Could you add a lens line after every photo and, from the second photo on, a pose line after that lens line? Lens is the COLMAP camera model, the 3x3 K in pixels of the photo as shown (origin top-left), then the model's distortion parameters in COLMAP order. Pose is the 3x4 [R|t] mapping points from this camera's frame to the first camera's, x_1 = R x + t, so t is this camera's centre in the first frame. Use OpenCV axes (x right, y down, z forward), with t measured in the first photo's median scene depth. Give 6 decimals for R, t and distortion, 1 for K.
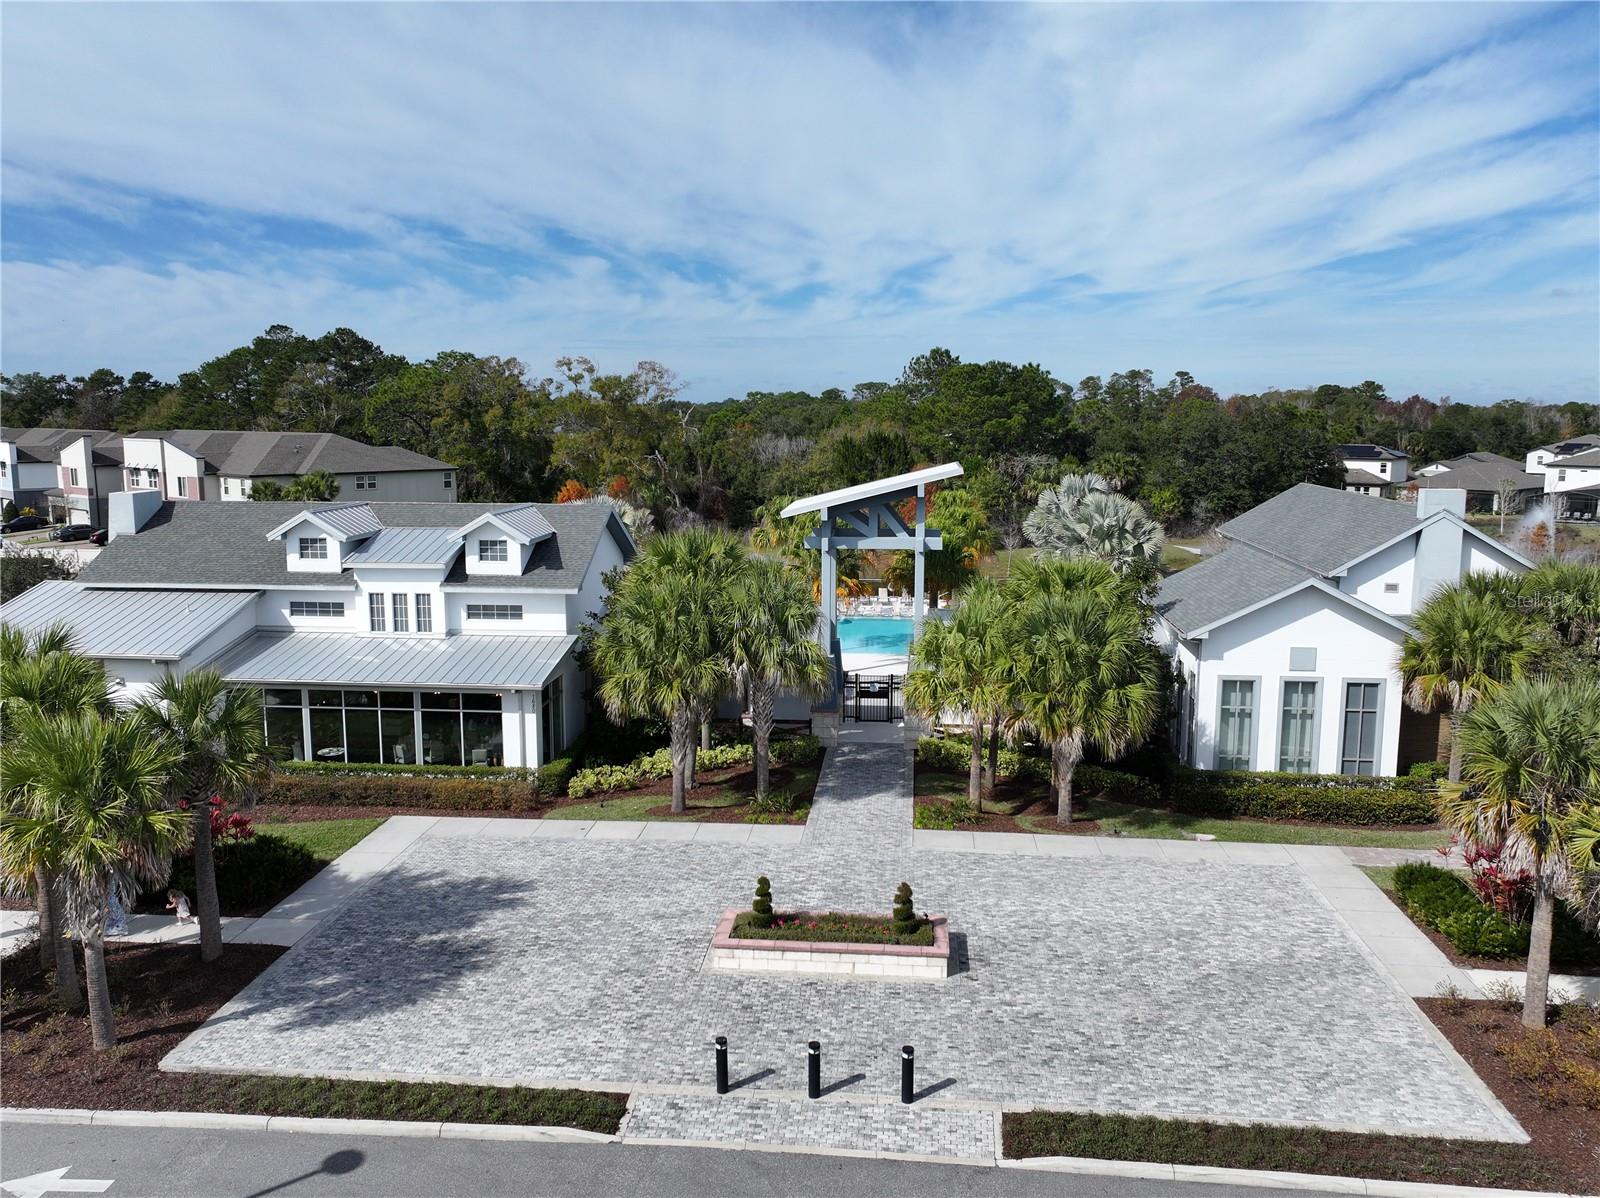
lens RADIAL K [[1278.4, 0, 795.3], [0, 1278.4, 603.7], [0, 0, 1]] dist [-0.000075, 0.011744]
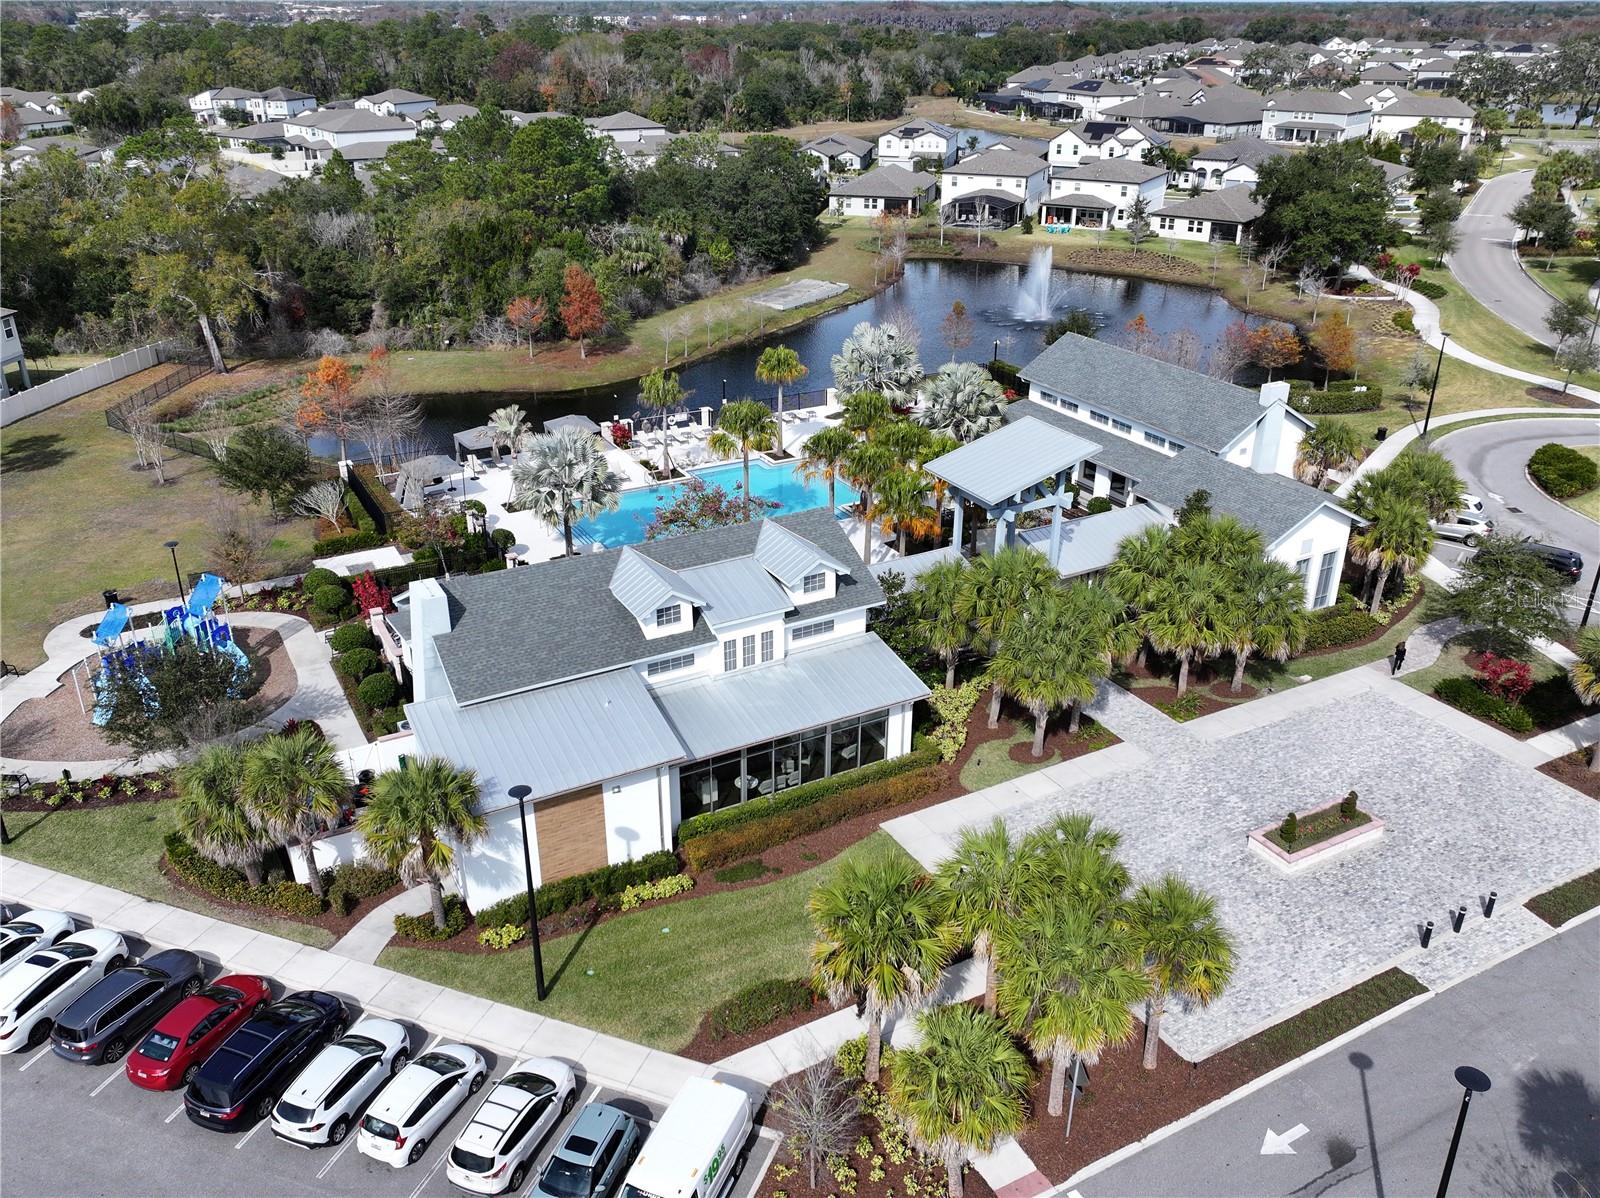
lens RADIAL K [[1278.4, 0, 795.3], [0, 1278.4, 603.7], [0, 0, 1]] dist [-0.000075, 0.011744]
pose [[0.828057, -0.239718, 0.506810, -0.934050], [0.083351, 0.946571, 0.311538, -0.429266], [-0.554413, -0.215728, 0.803796, 0.059149]]
